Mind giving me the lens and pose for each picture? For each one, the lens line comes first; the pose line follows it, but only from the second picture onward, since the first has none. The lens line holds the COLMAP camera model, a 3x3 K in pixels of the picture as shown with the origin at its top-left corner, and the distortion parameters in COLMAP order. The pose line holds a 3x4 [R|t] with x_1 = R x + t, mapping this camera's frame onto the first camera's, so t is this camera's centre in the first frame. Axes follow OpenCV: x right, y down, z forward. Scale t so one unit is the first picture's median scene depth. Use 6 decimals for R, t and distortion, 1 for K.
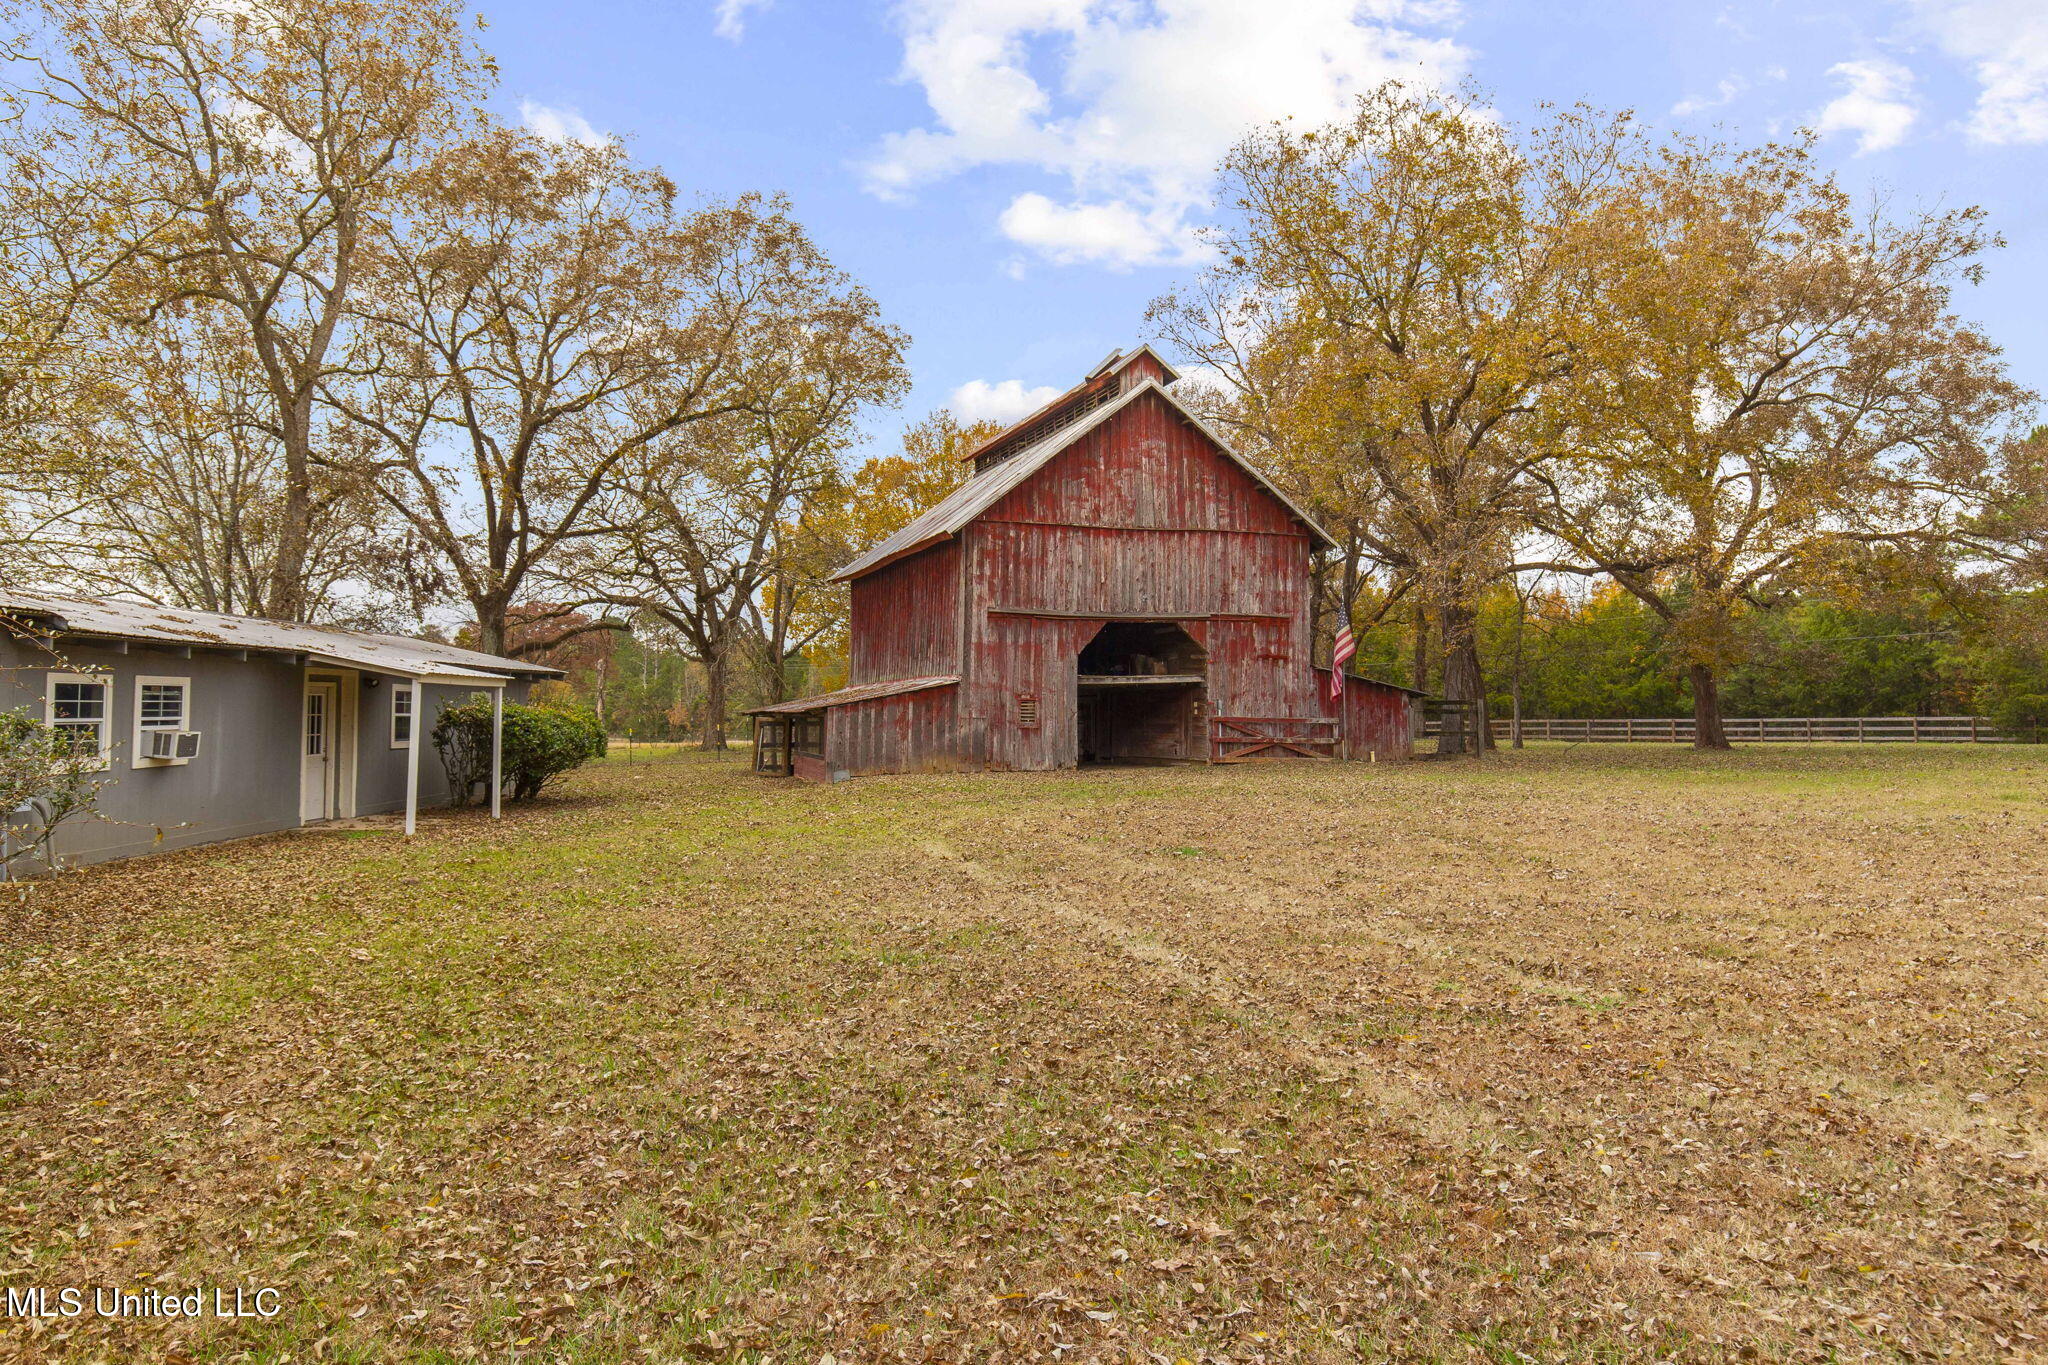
lens RADIAL K [[1259.6, 0, 1068.0], [0, 1259.6, 654.6], [0, 0, 1]] dist [-0.001008, -0.000895]
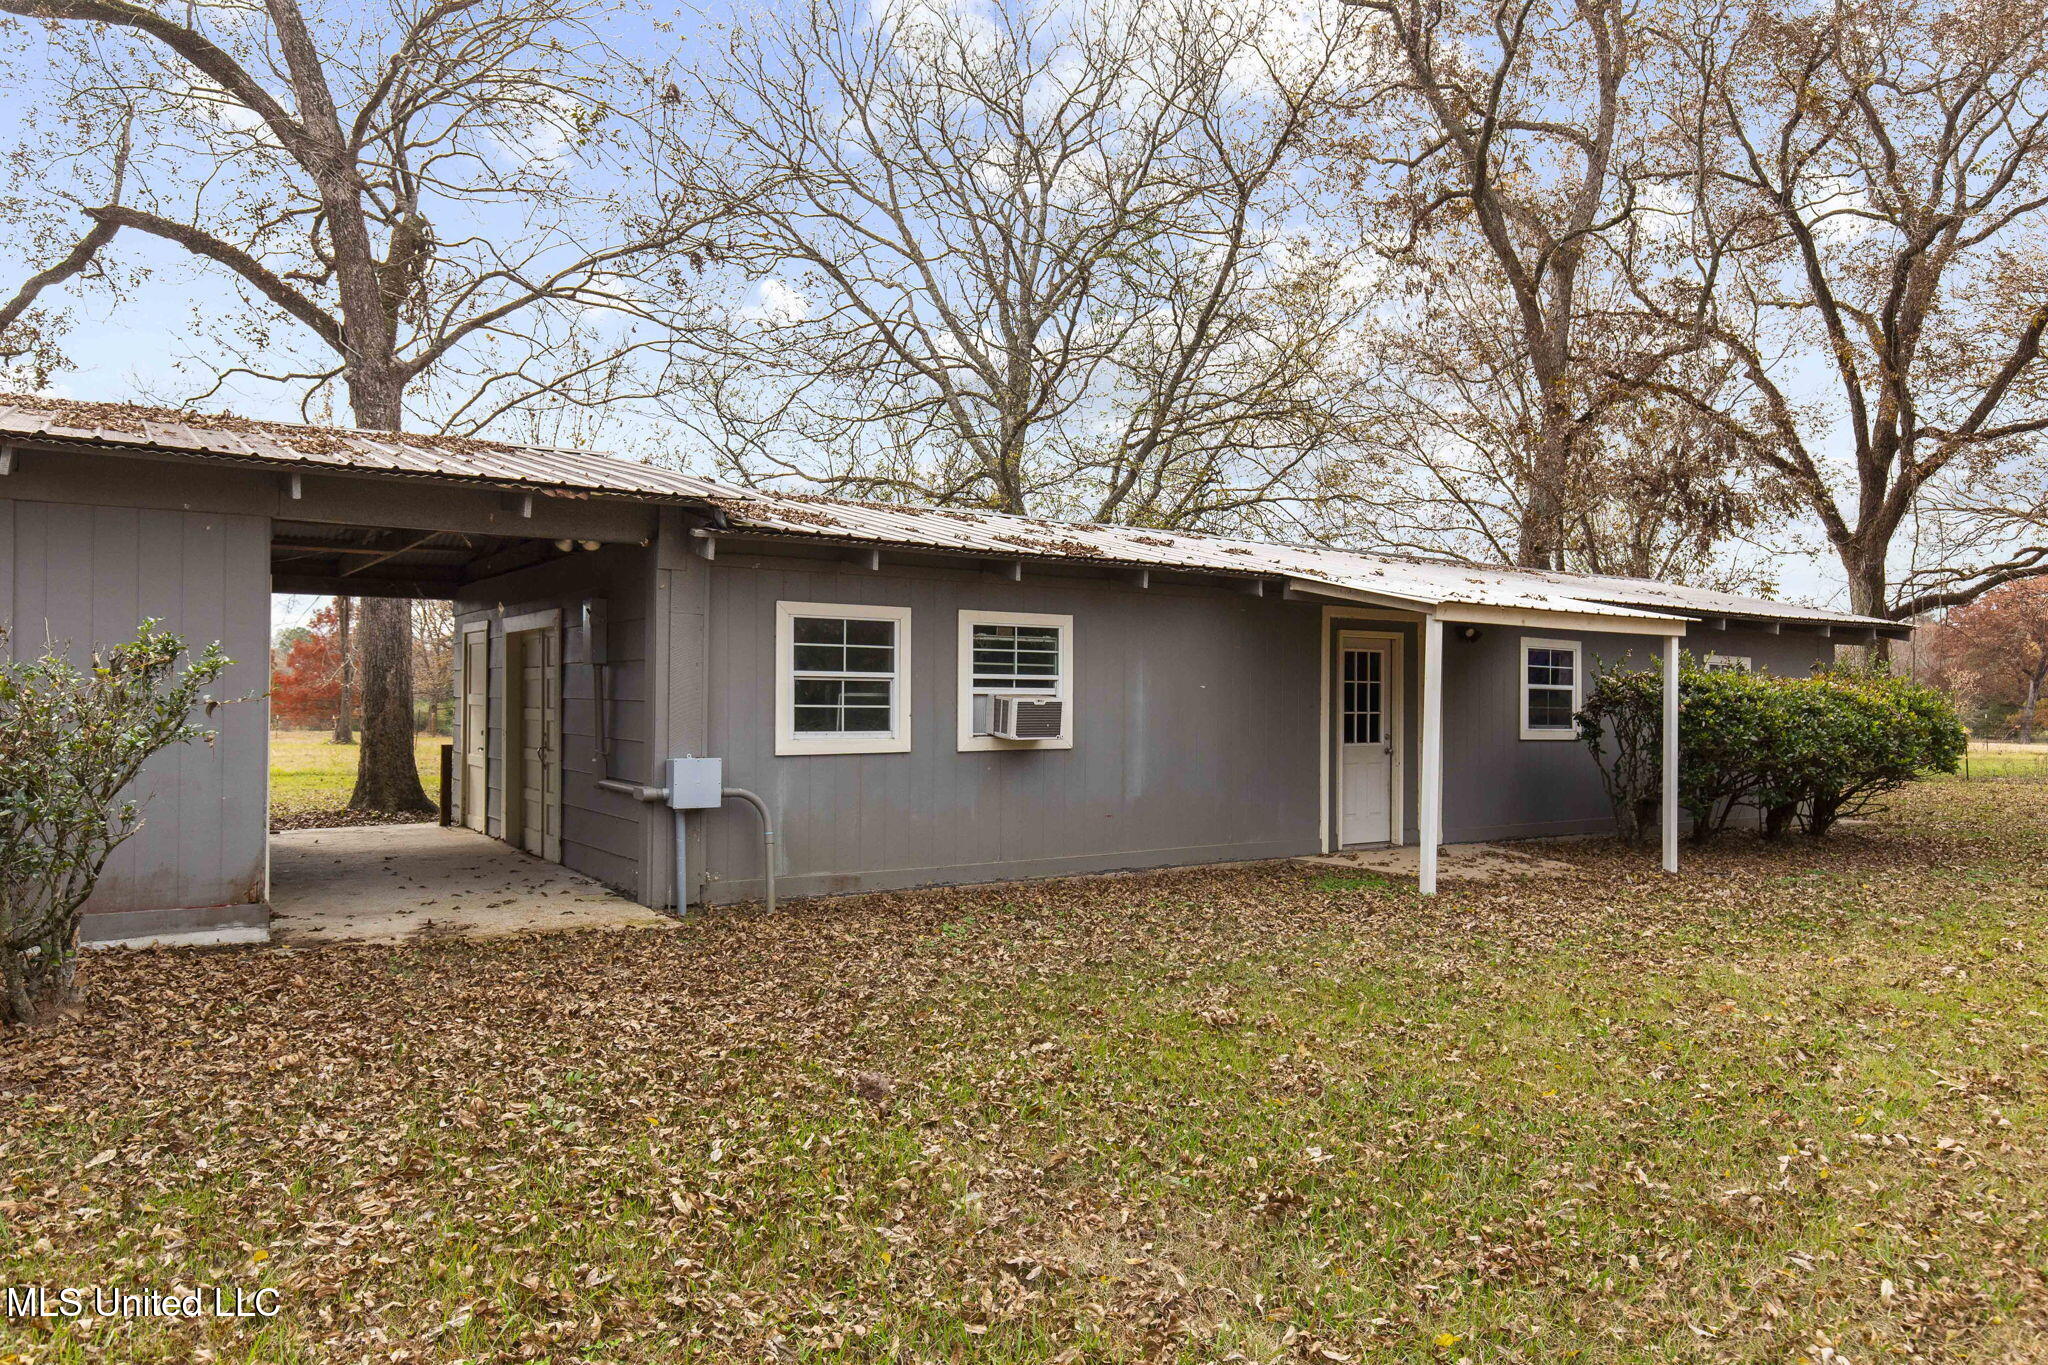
lens RADIAL K [[1259.6, 0, 1068.0], [0, 1259.6, 654.6], [0, 0, 1]] dist [-0.001008, -0.000895]
pose [[0.485410, 0.002041, -0.874284, -0.132476], [0.012509, 0.999879, 0.009279, 0.032659], [0.874197, -0.015441, 0.485326, 0.691072]]
